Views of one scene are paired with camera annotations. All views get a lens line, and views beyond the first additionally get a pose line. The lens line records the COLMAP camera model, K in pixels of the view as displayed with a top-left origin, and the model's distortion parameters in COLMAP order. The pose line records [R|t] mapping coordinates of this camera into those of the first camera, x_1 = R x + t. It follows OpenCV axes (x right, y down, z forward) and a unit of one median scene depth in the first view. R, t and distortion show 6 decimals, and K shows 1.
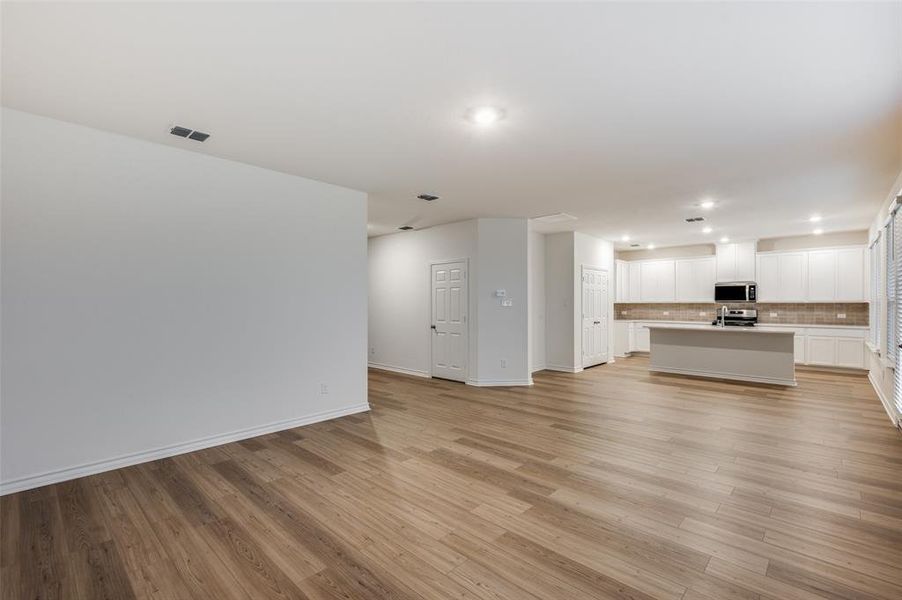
lens RADIAL K [[399.6, 0, 453.5], [0, 399.6, 299.6], [0, 0, 1]] dist [-0.000459, 0.000399]
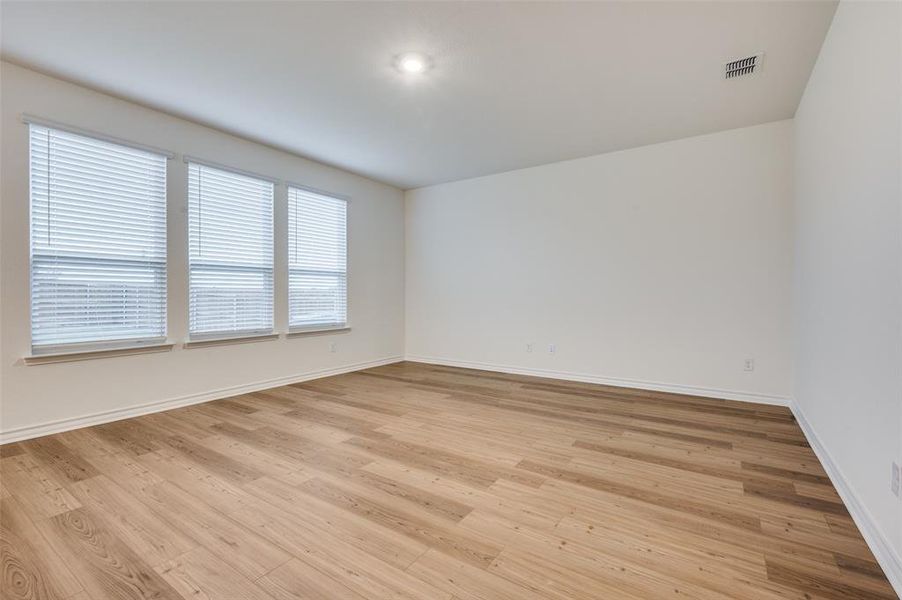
lens RADIAL K [[399.6, 0, 453.5], [0, 399.6, 299.6], [0, 0, 1]] dist [-0.000459, 0.000399]
pose [[-0.987308, 0.000400, -0.158818, 0.101997], [-0.000615, 0.999980, 0.006342, 0.083609], [0.158817, 0.006359, -0.987288, 1.473656]]
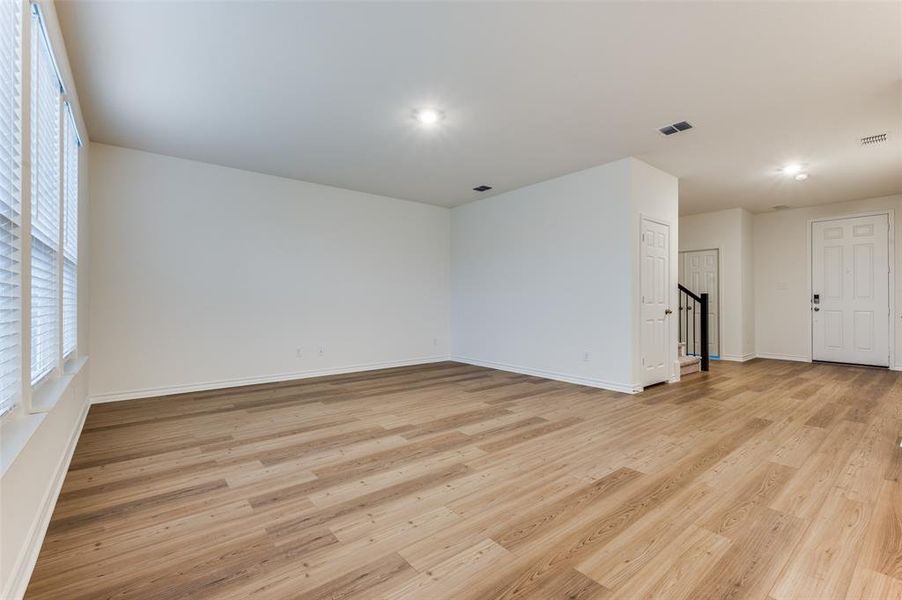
lens RADIAL K [[399.6, 0, 453.5], [0, 399.6, 299.6], [0, 0, 1]] dist [-0.000459, 0.000399]
pose [[-0.139999, -0.003409, -0.990146, 0.937289], [0.011102, 0.999926, -0.005012, 0.082313], [0.990089, -0.011694, -0.139951, 0.927399]]
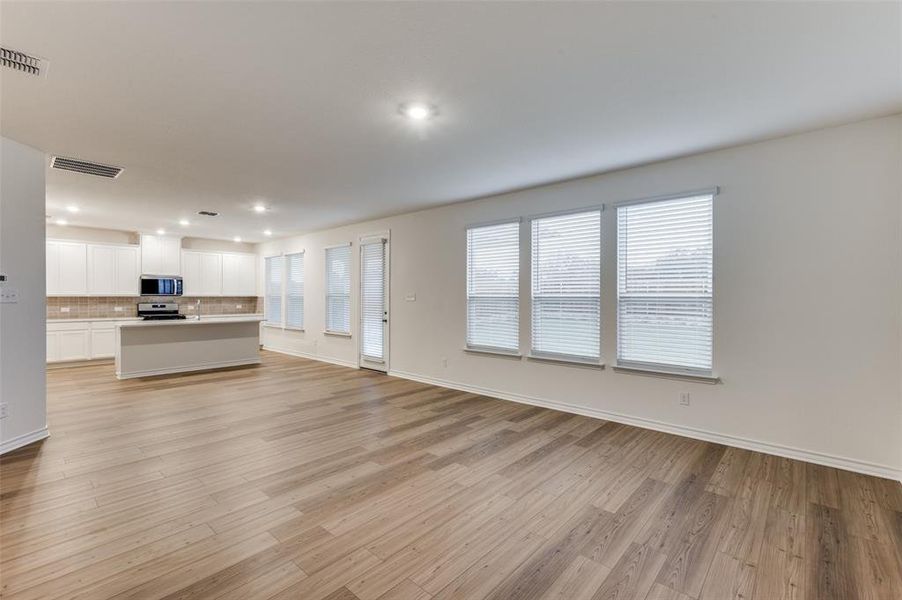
lens RADIAL K [[399.6, 0, 453.5], [0, 399.6, 299.6], [0, 0, 1]] dist [-0.000459, 0.000399]
pose [[-0.020936, -0.005949, 0.999763, -0.683815], [-0.009745, 0.999936, 0.005746, 0.006852], [-0.999733, -0.009622, -0.020993, 0.694932]]
